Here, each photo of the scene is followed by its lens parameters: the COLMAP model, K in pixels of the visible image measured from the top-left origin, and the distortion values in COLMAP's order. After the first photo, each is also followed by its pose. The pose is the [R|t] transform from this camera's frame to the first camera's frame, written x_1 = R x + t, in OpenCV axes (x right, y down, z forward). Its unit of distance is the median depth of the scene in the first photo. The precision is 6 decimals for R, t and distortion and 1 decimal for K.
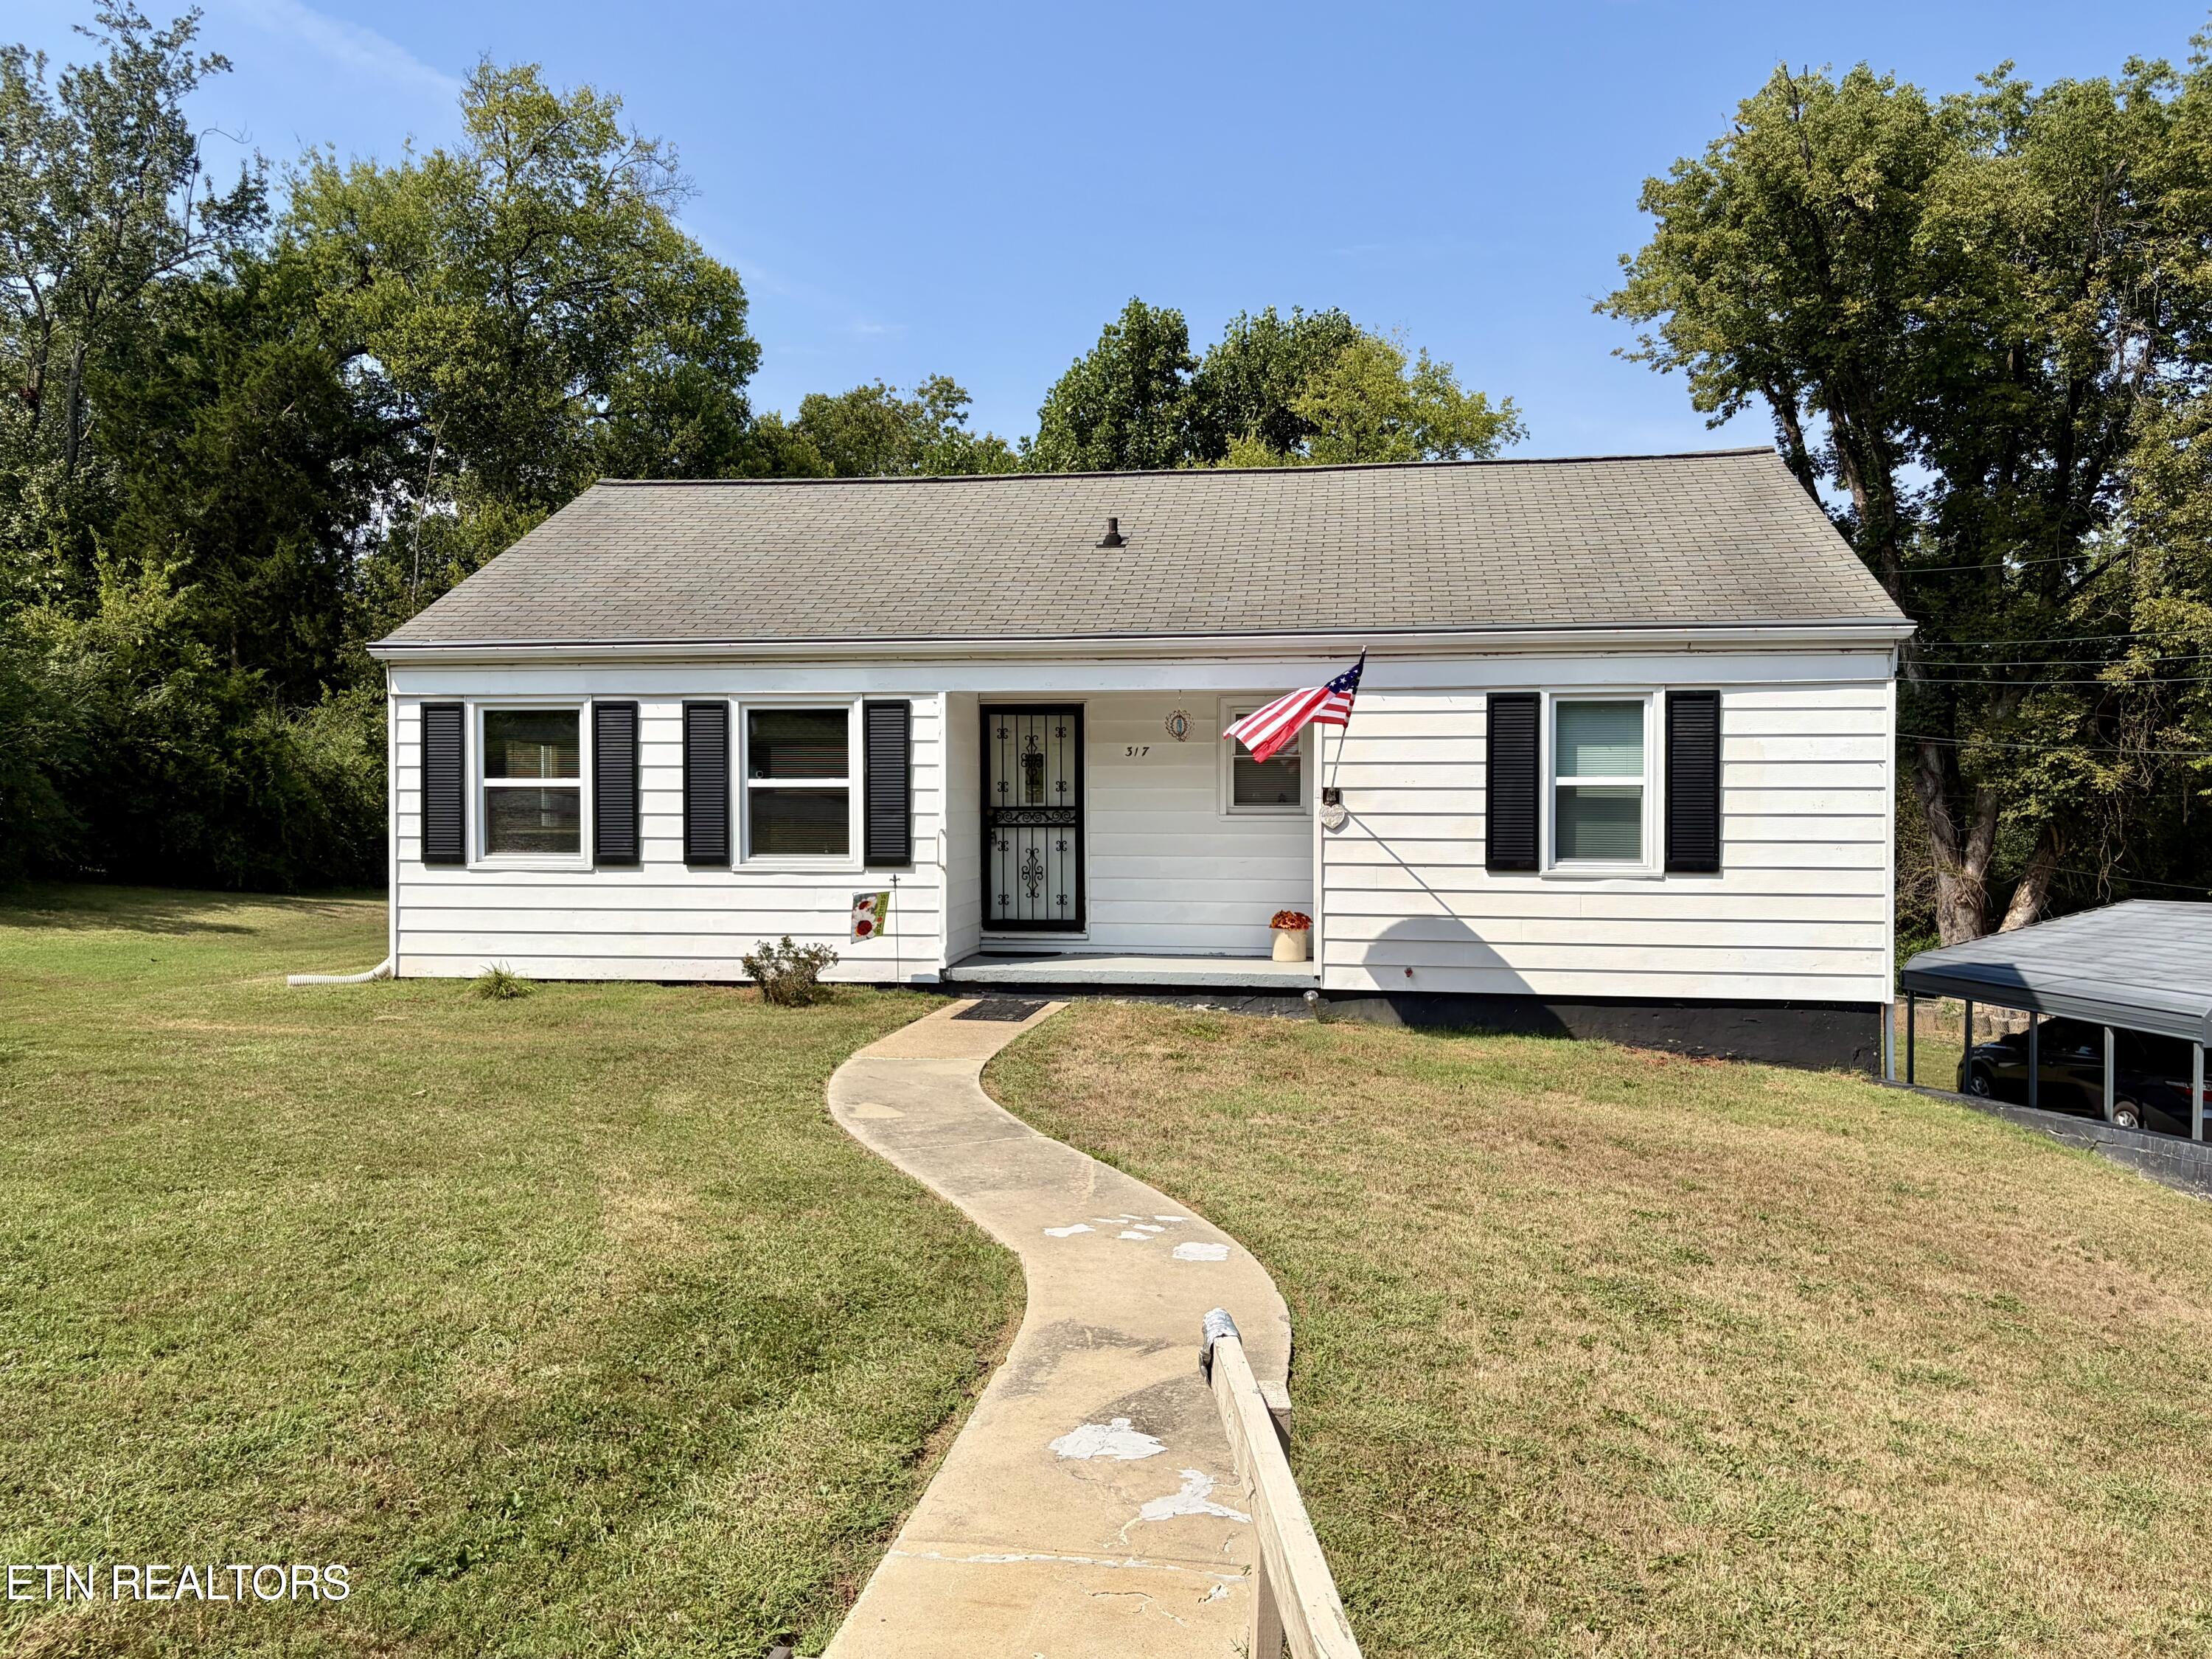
lens RADIAL K [[1714.1, 0, 1091.4], [0, 1714.1, 827.8], [0, 0, 1]] dist [0.055558, -0.056471]
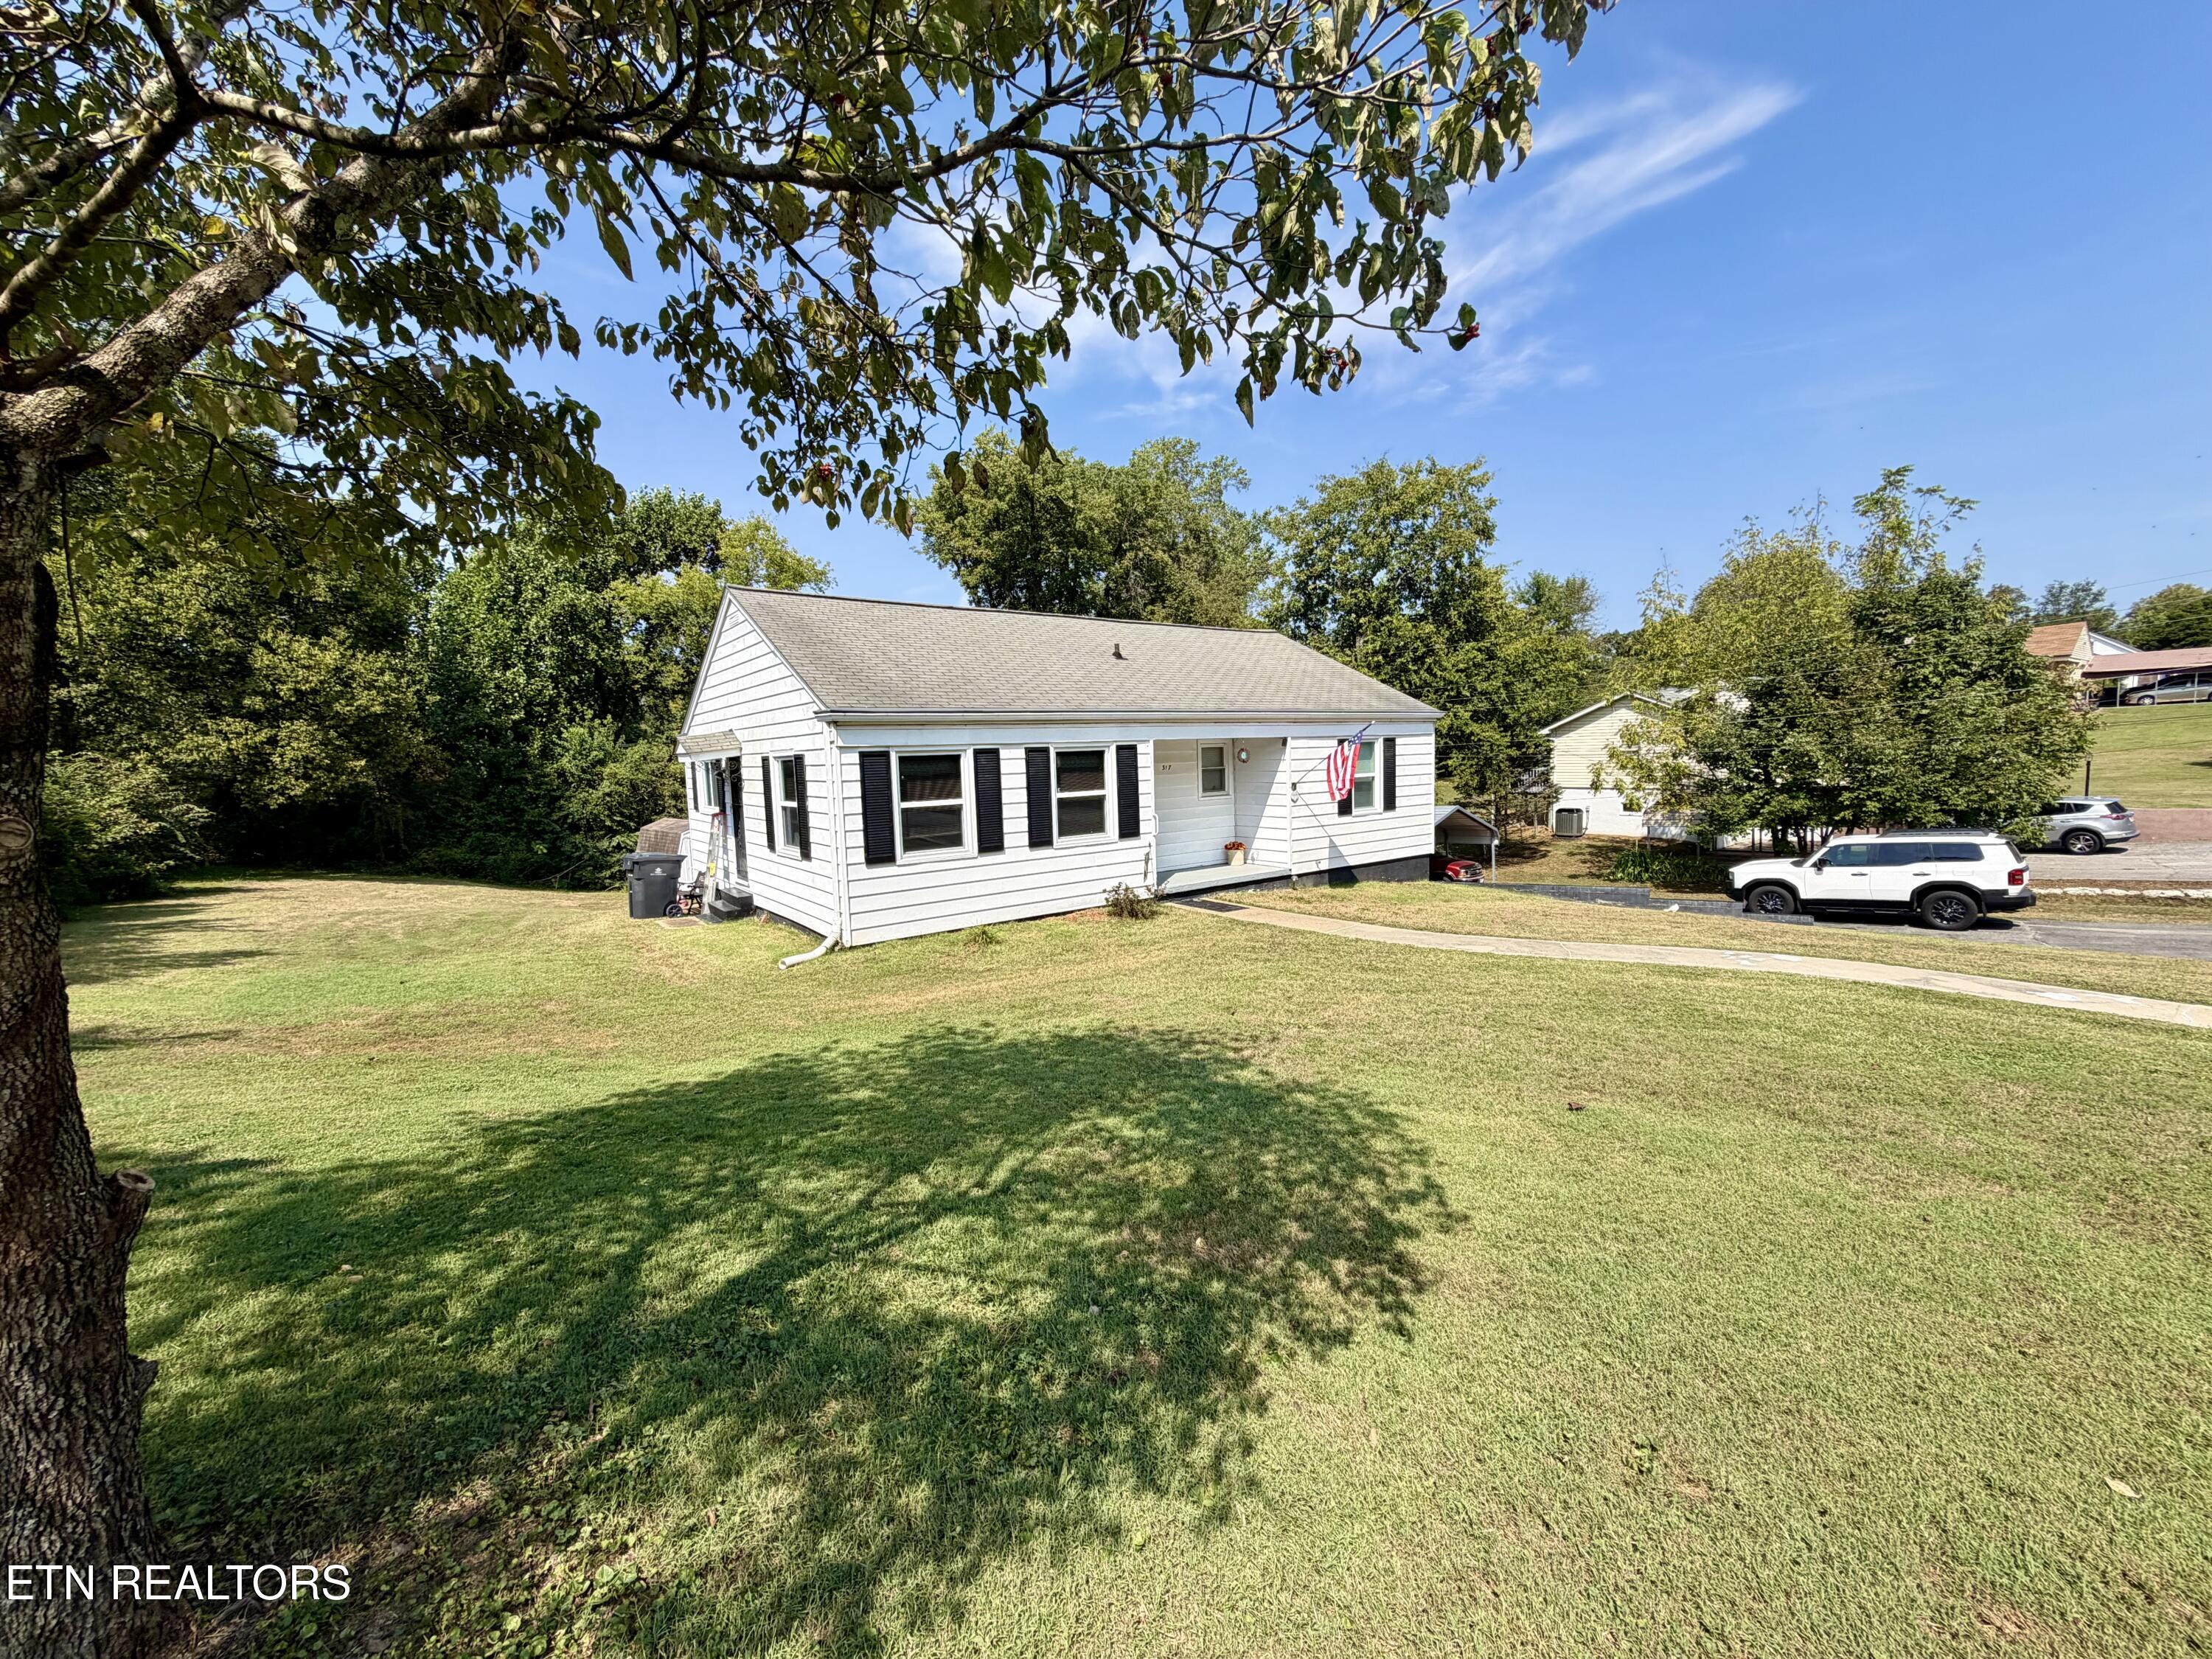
lens RADIAL K [[881.9, 0, 1100.0], [0, 881.9, 833.1], [0, 0, 1]] dist [0.000868, 0.000079]
pose [[0.704403, -0.087288, 0.704412, -0.779485], [0.045309, 0.995915, 0.078102, -0.054523], [-0.708352, -0.023099, 0.705481, 0.354877]]
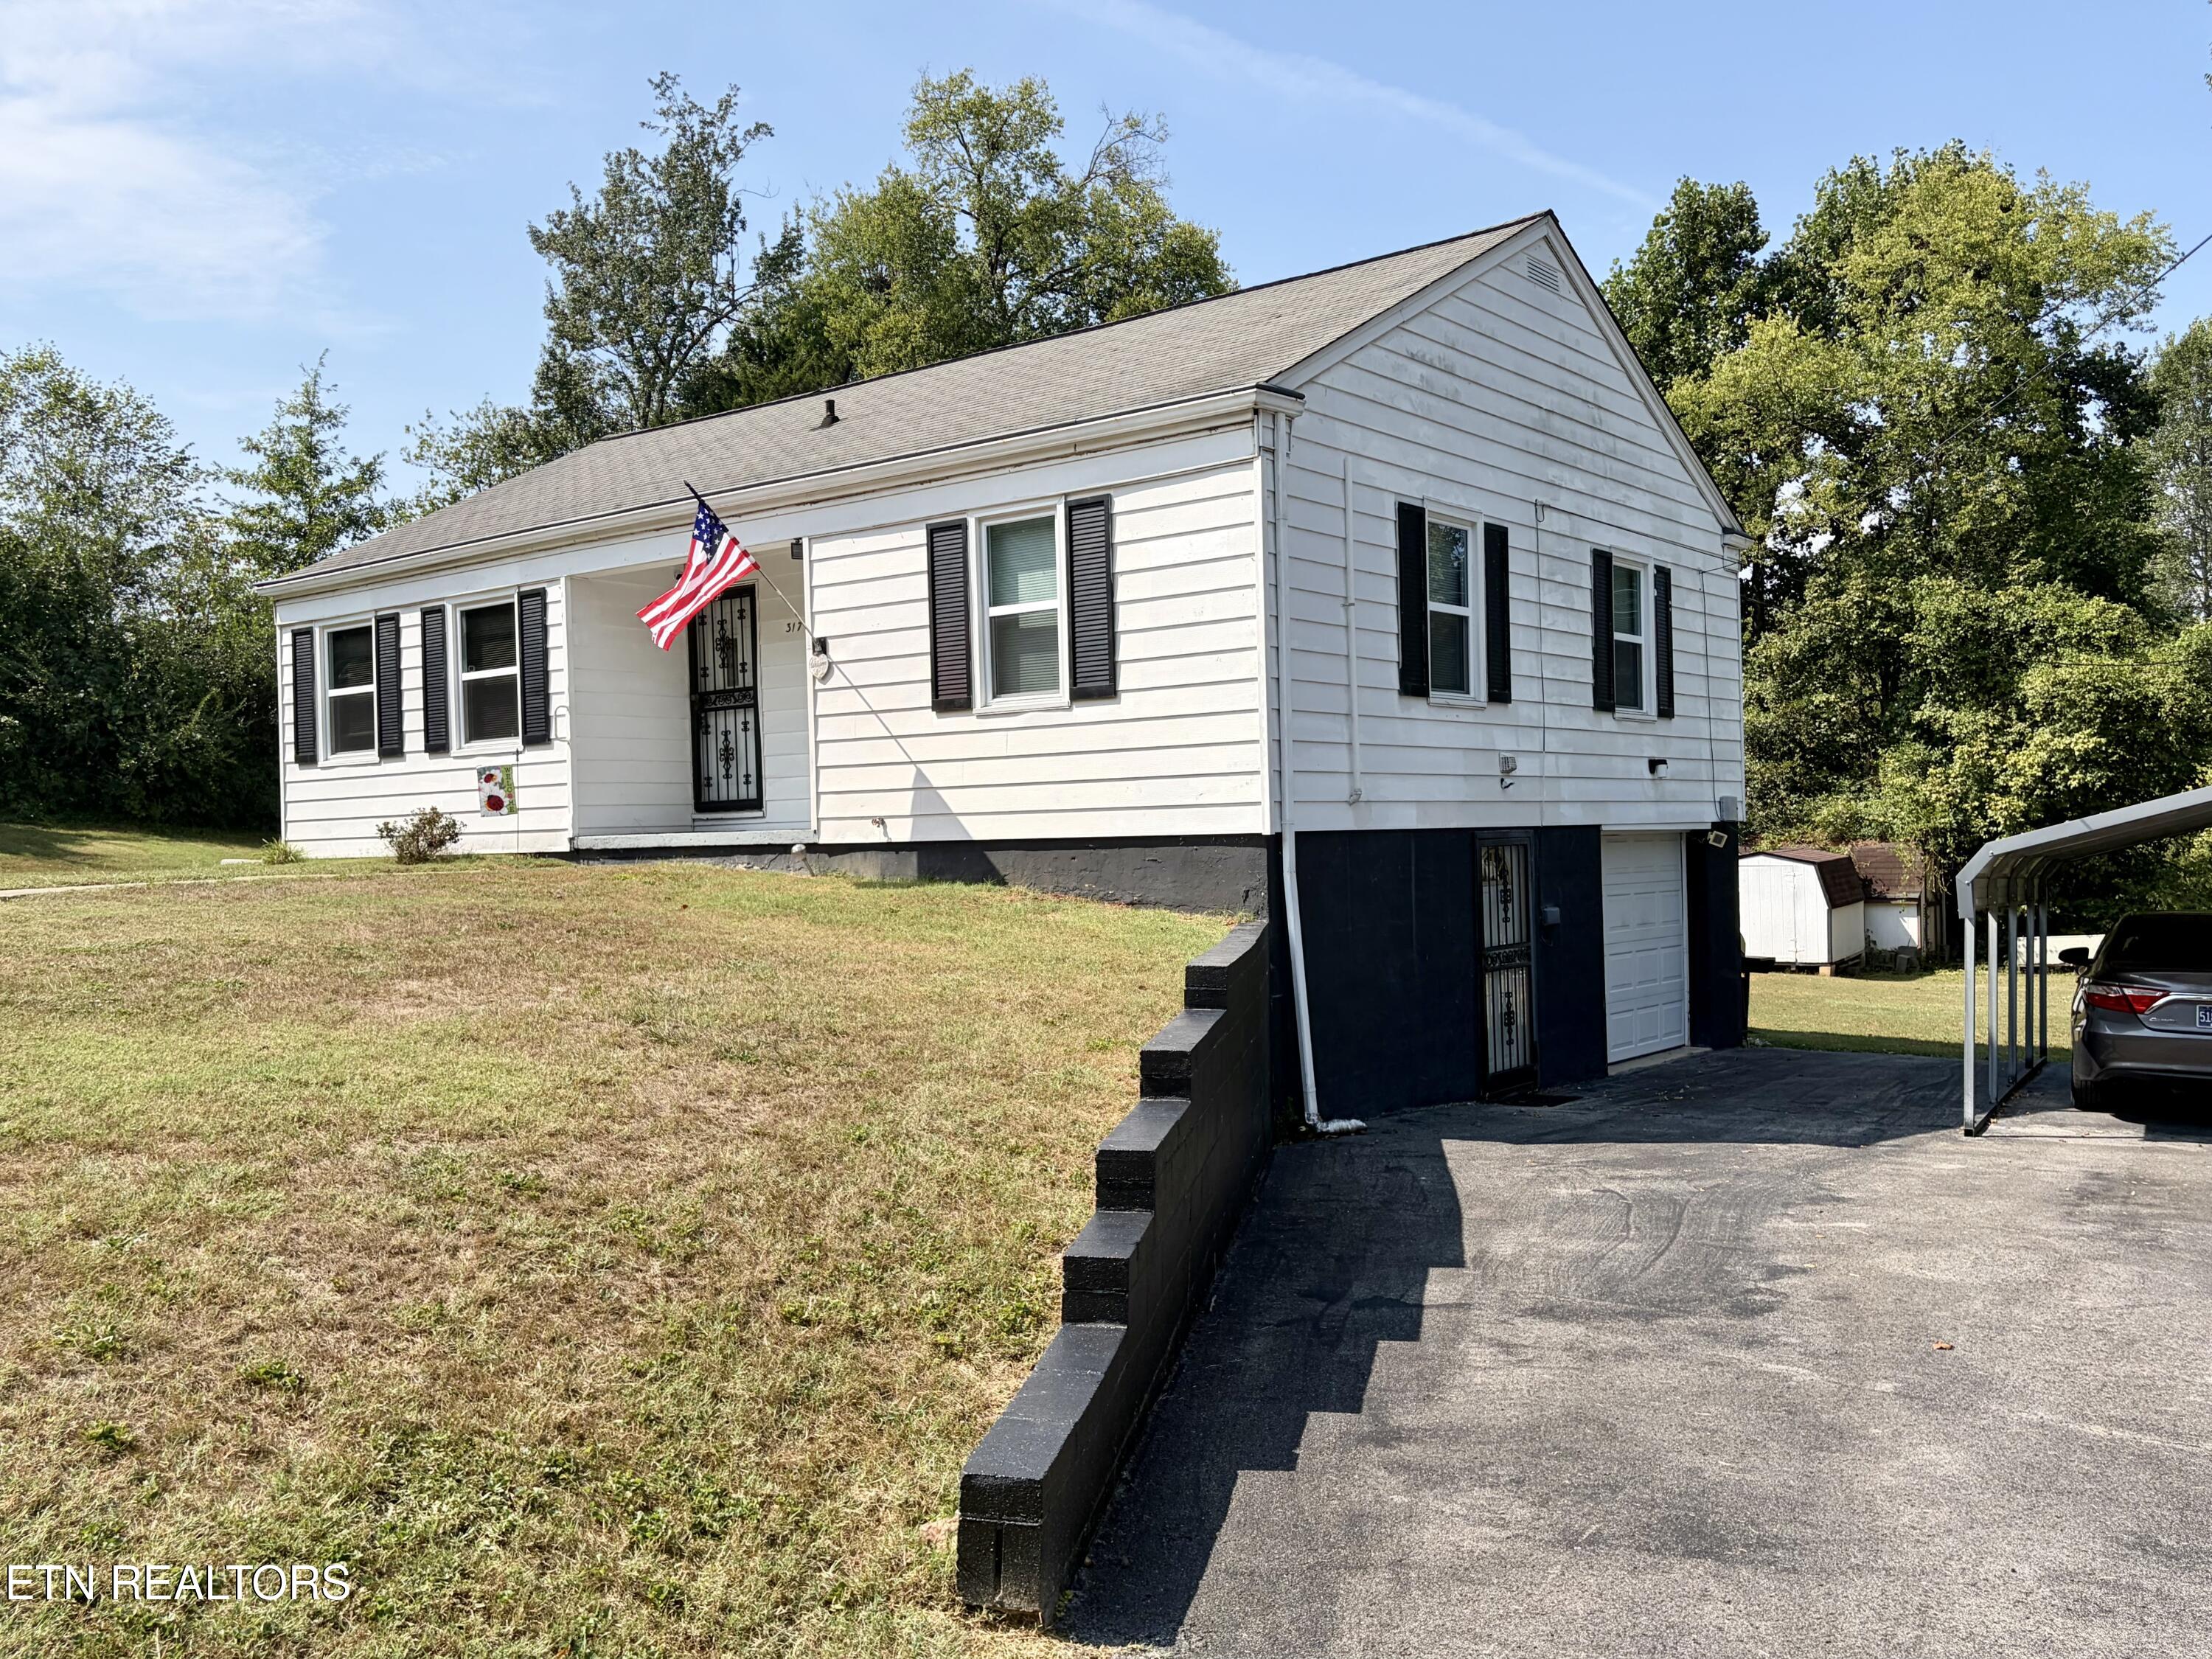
lens RADIAL K [[1883.5, 0, 1106.0], [0, 1883.5, 829.5], [0, 0, 1]] dist [0.028119, 0.002138]
pose [[0.875420, -0.024355, -0.482749, 0.751566], [0.017228, 0.999667, -0.019193, 0.102873], [0.483056, 0.008485, 0.875549, 0.126832]]
